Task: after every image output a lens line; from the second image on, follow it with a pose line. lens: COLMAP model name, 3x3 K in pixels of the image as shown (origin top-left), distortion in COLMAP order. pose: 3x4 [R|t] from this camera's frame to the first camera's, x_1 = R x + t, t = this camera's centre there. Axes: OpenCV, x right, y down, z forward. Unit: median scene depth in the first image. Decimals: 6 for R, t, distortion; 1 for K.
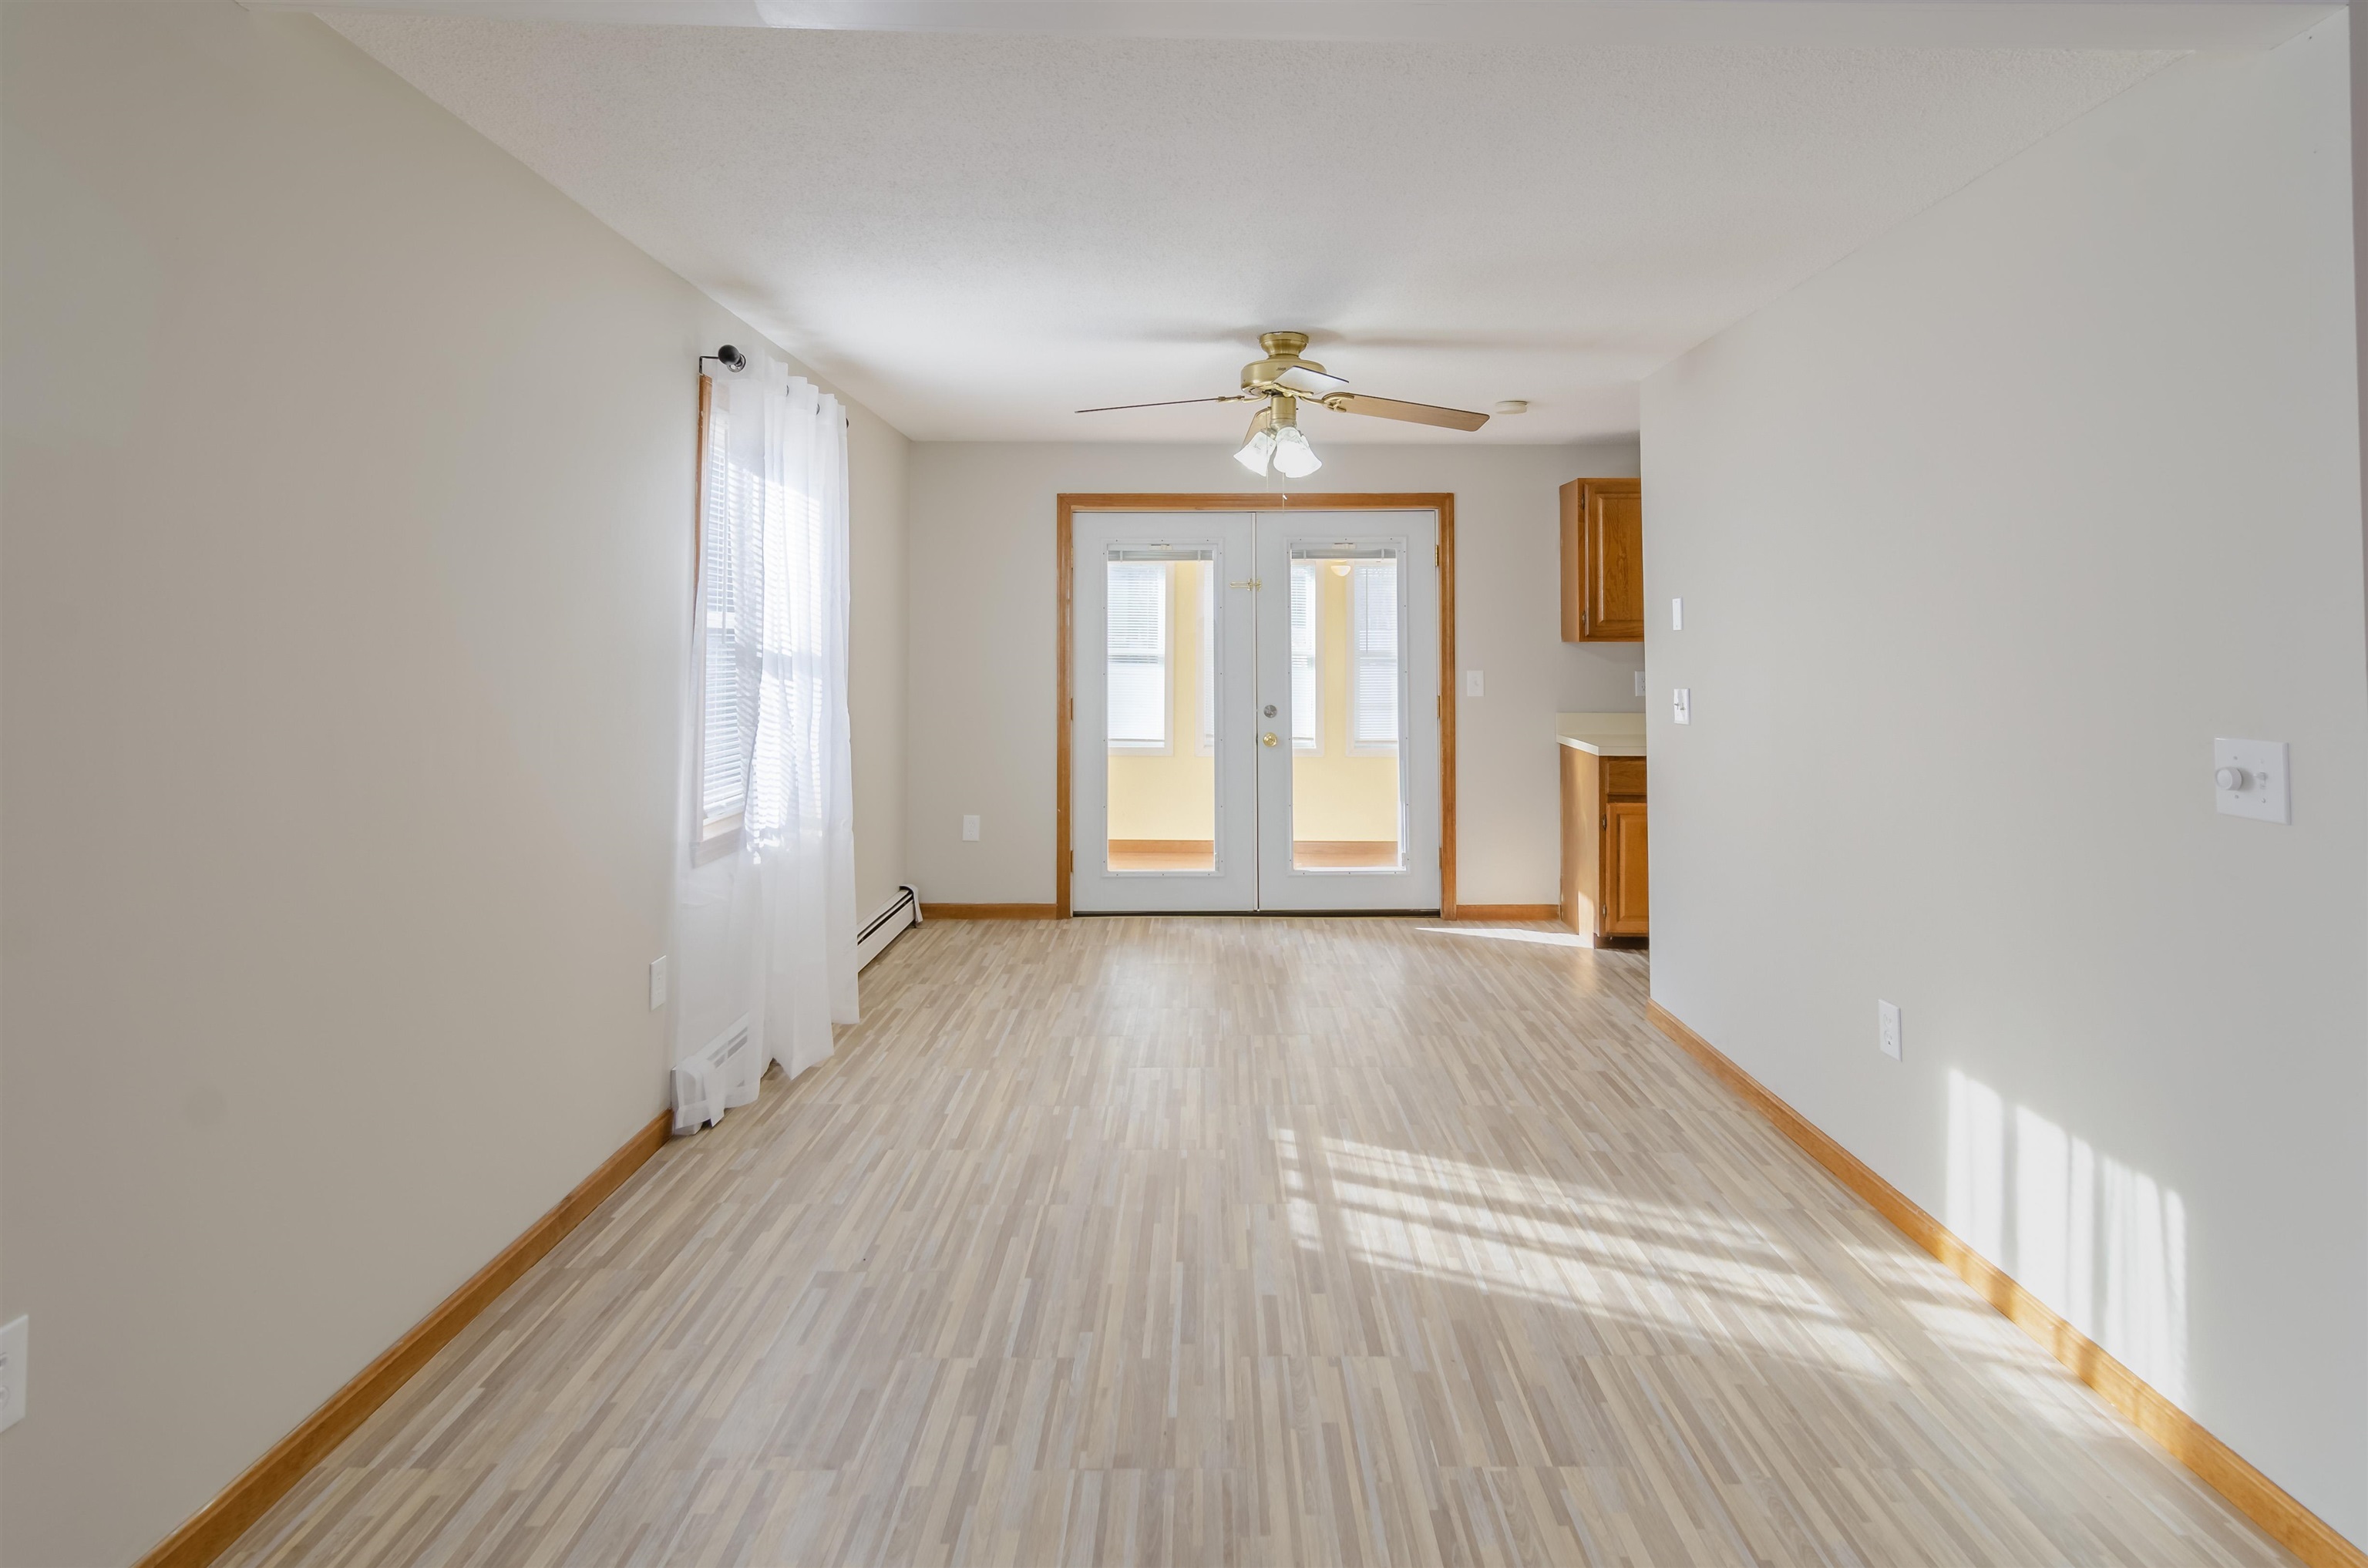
lens RADIAL K [[1210.7, 0, 1207.6], [0, 1210.7, 603.0], [0, 0, 1]] dist [0.000372, 0.000695]
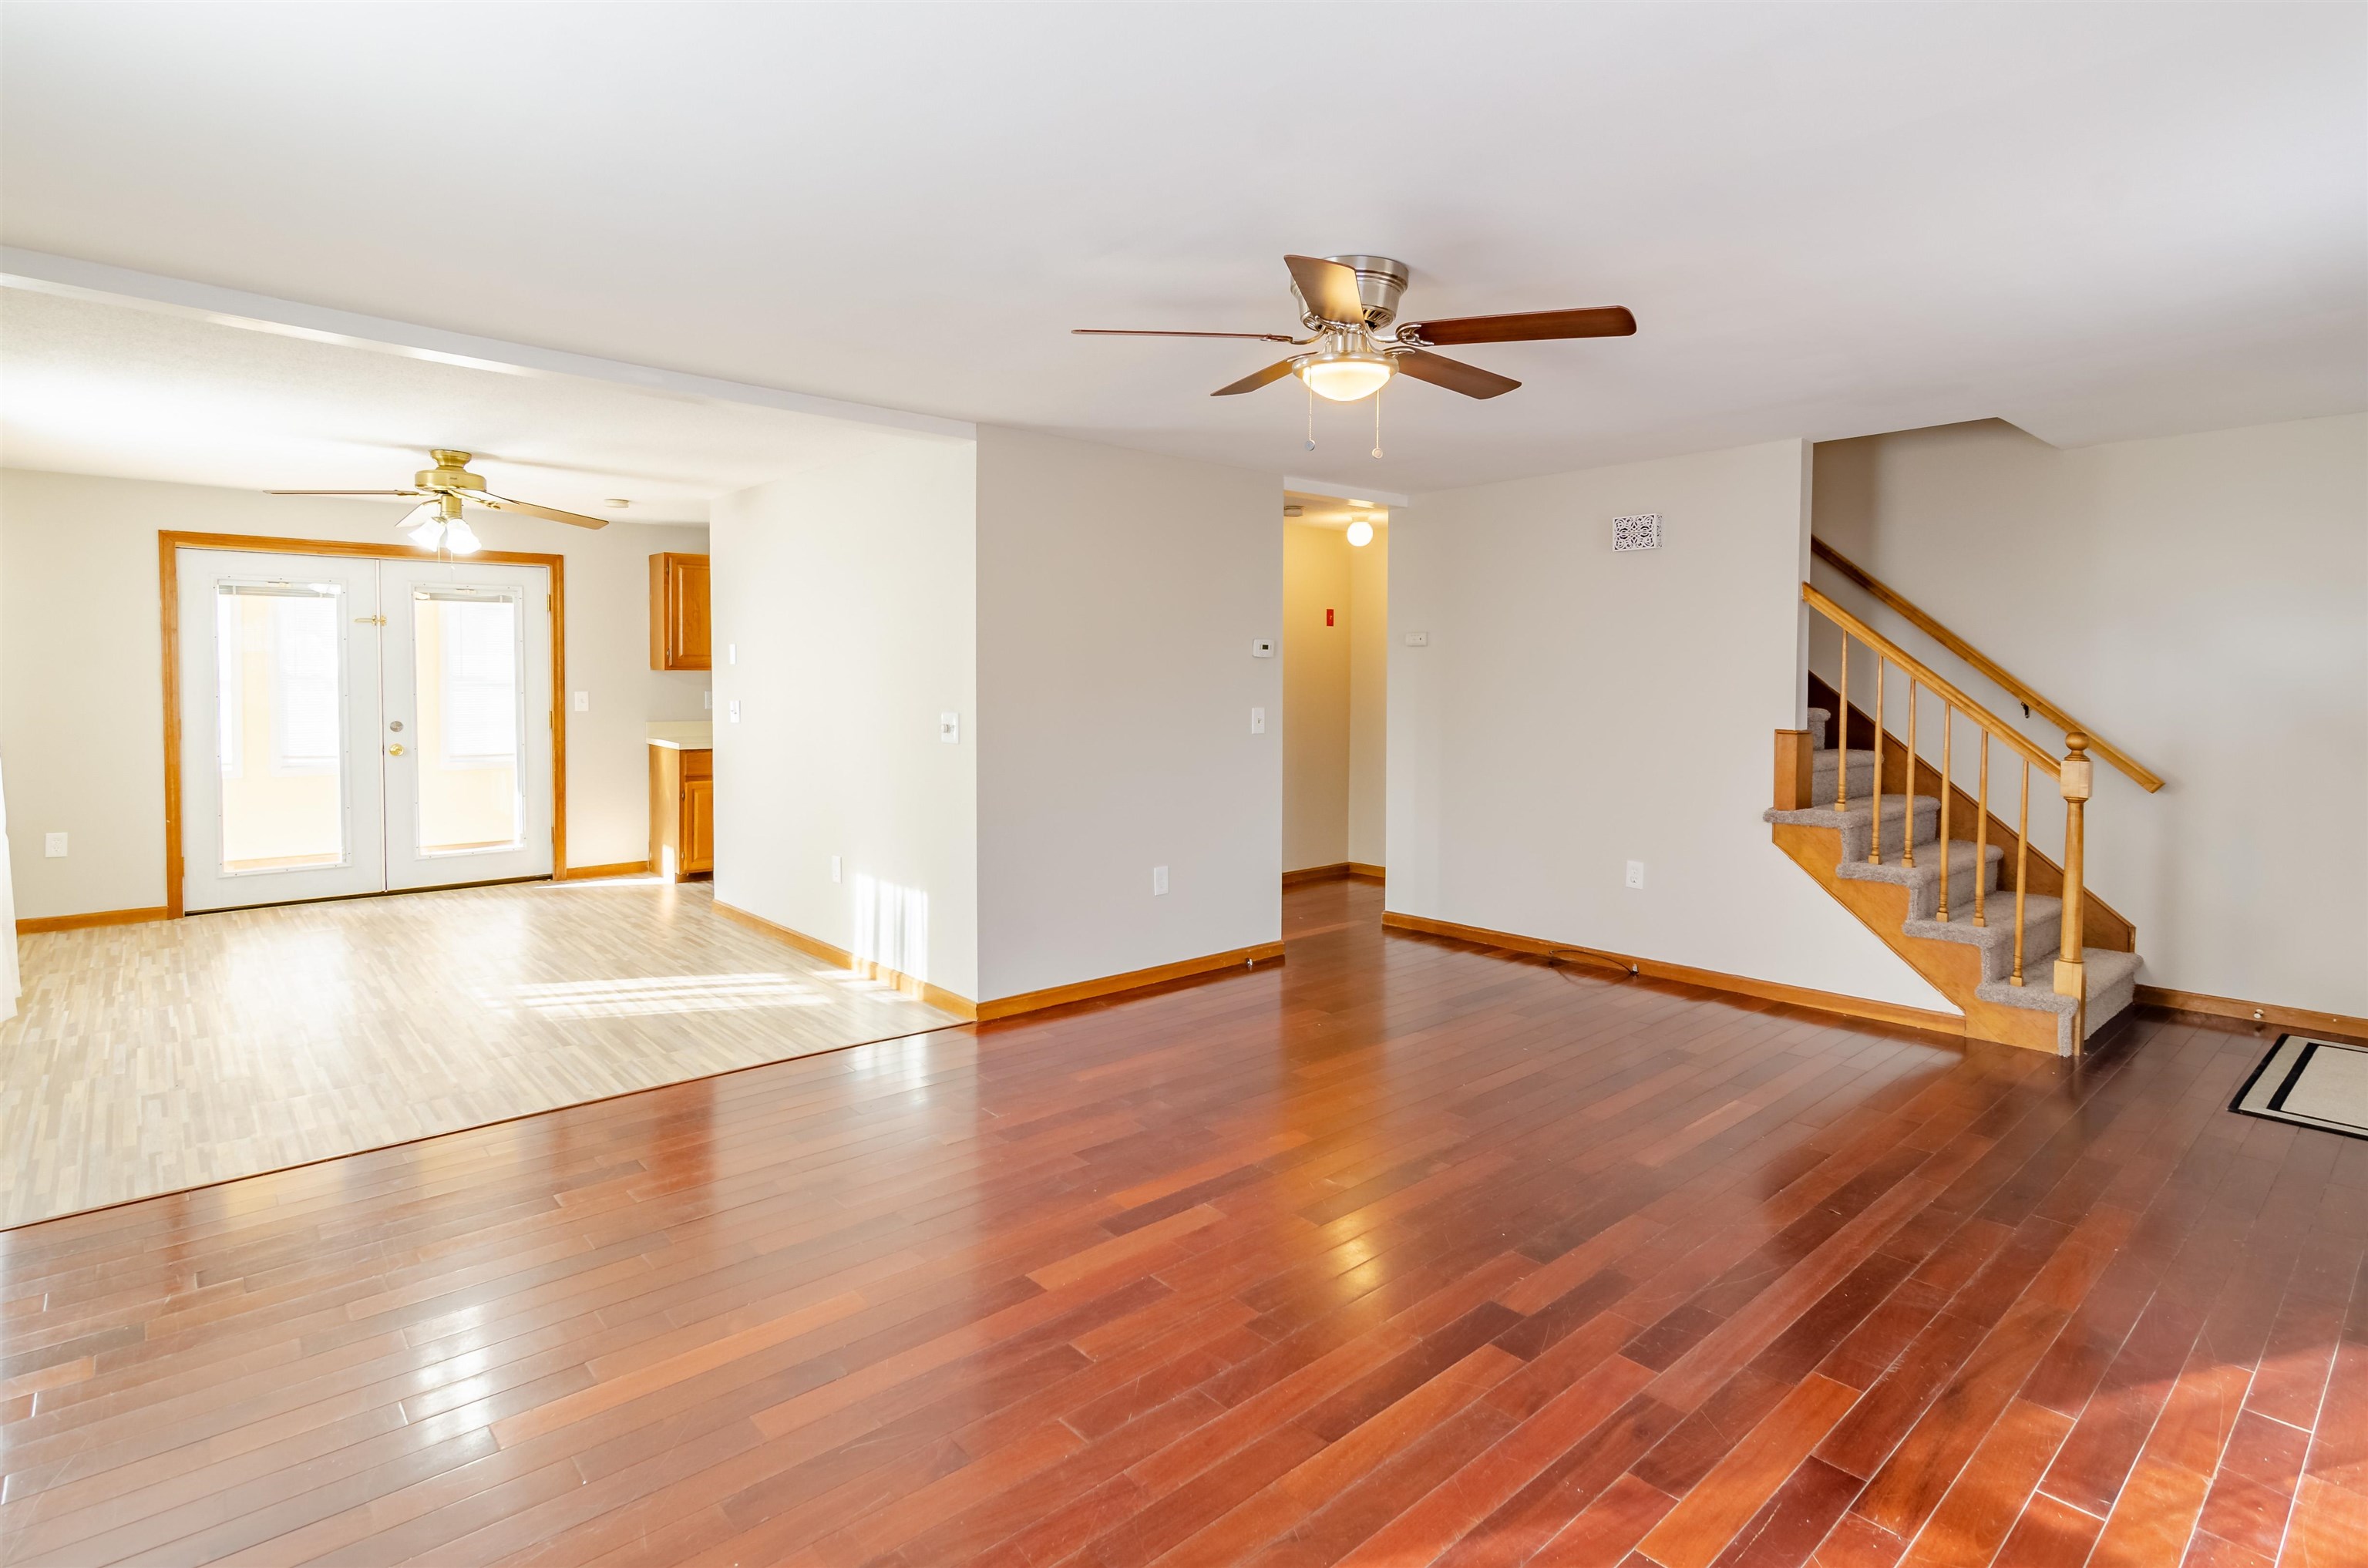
lens RADIAL K [[1164.3, 0, 1176.9], [0, 1164.3, 707.6], [0, 0, 1]] dist [0.002943, 0.001644]
pose [[0.748365, -0.016403, 0.663085, -0.187618], [-0.028322, 0.997992, 0.056652, -0.023390], [-0.662683, -0.061176, 0.746398, -0.523085]]
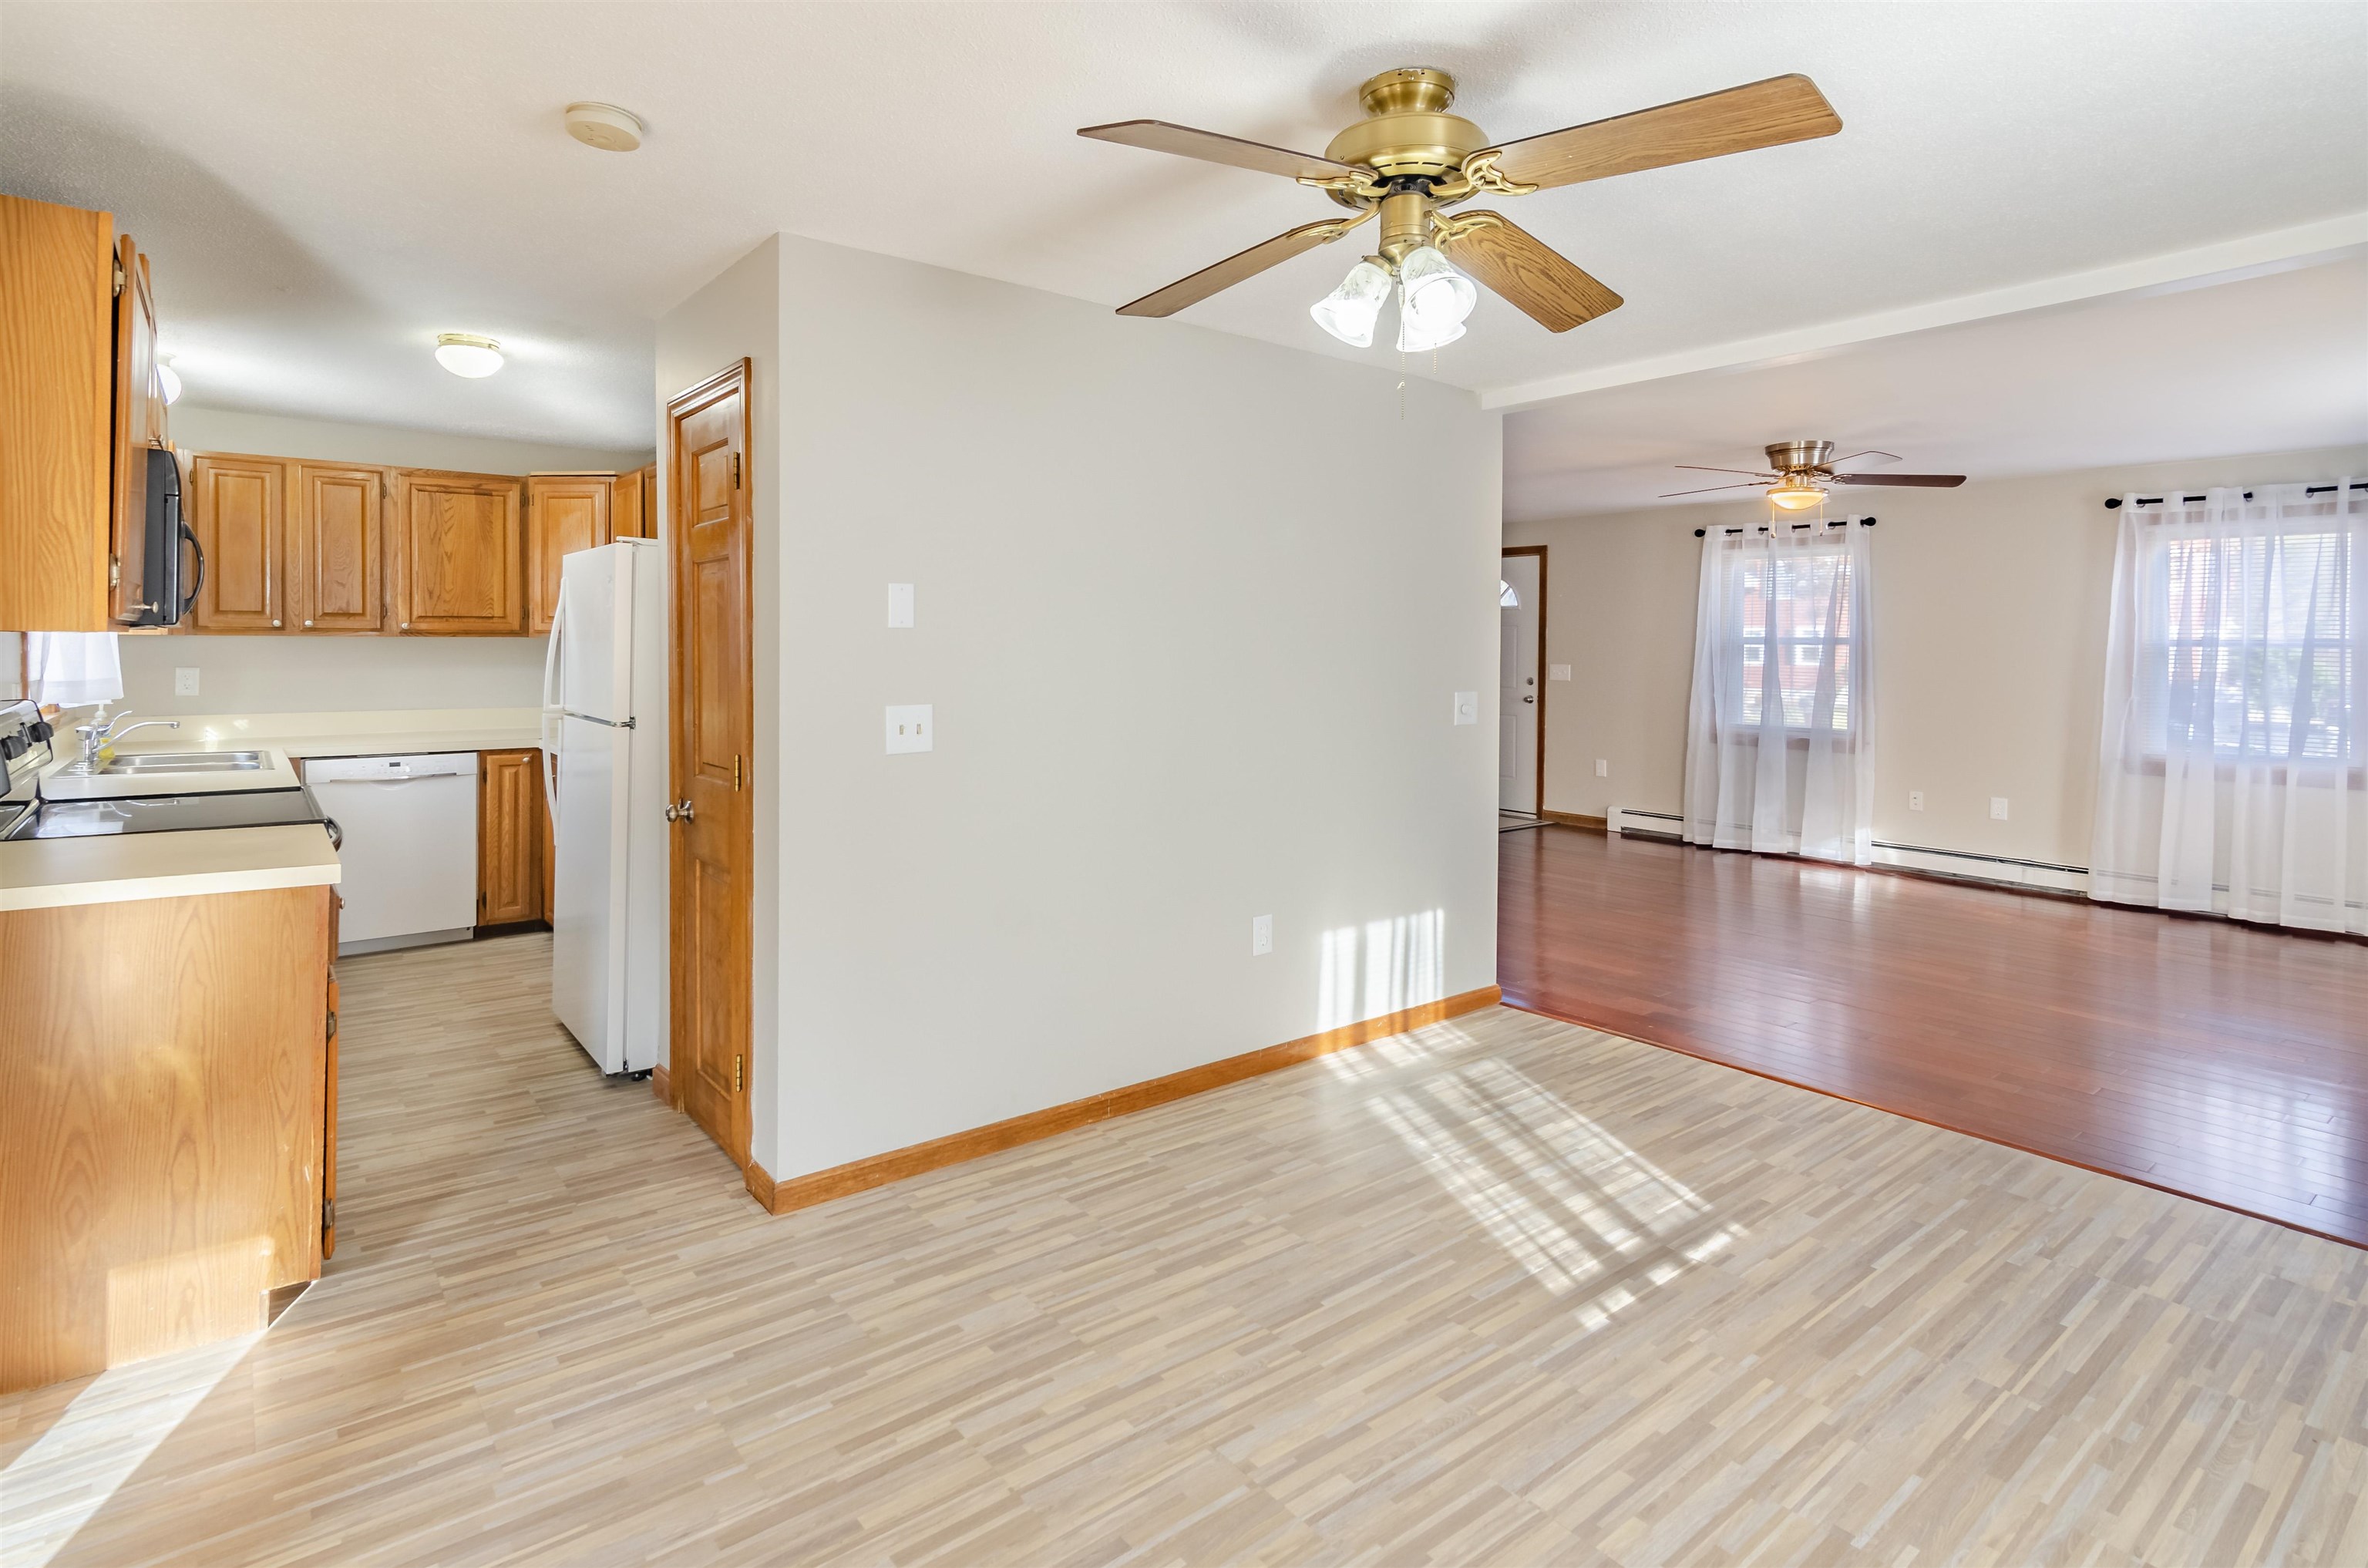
lens RADIAL K [[1125.5, 0, 1172.9], [0, 1125.5, 661.6], [0, 0, 1]] dist [-0.002143, 0.000525]
pose [[-0.597477, -0.015047, 0.801745, -0.254153], [-0.037325, 0.999262, -0.009062, 0.042282], [-0.801017, -0.035339, -0.597598, 1.246029]]
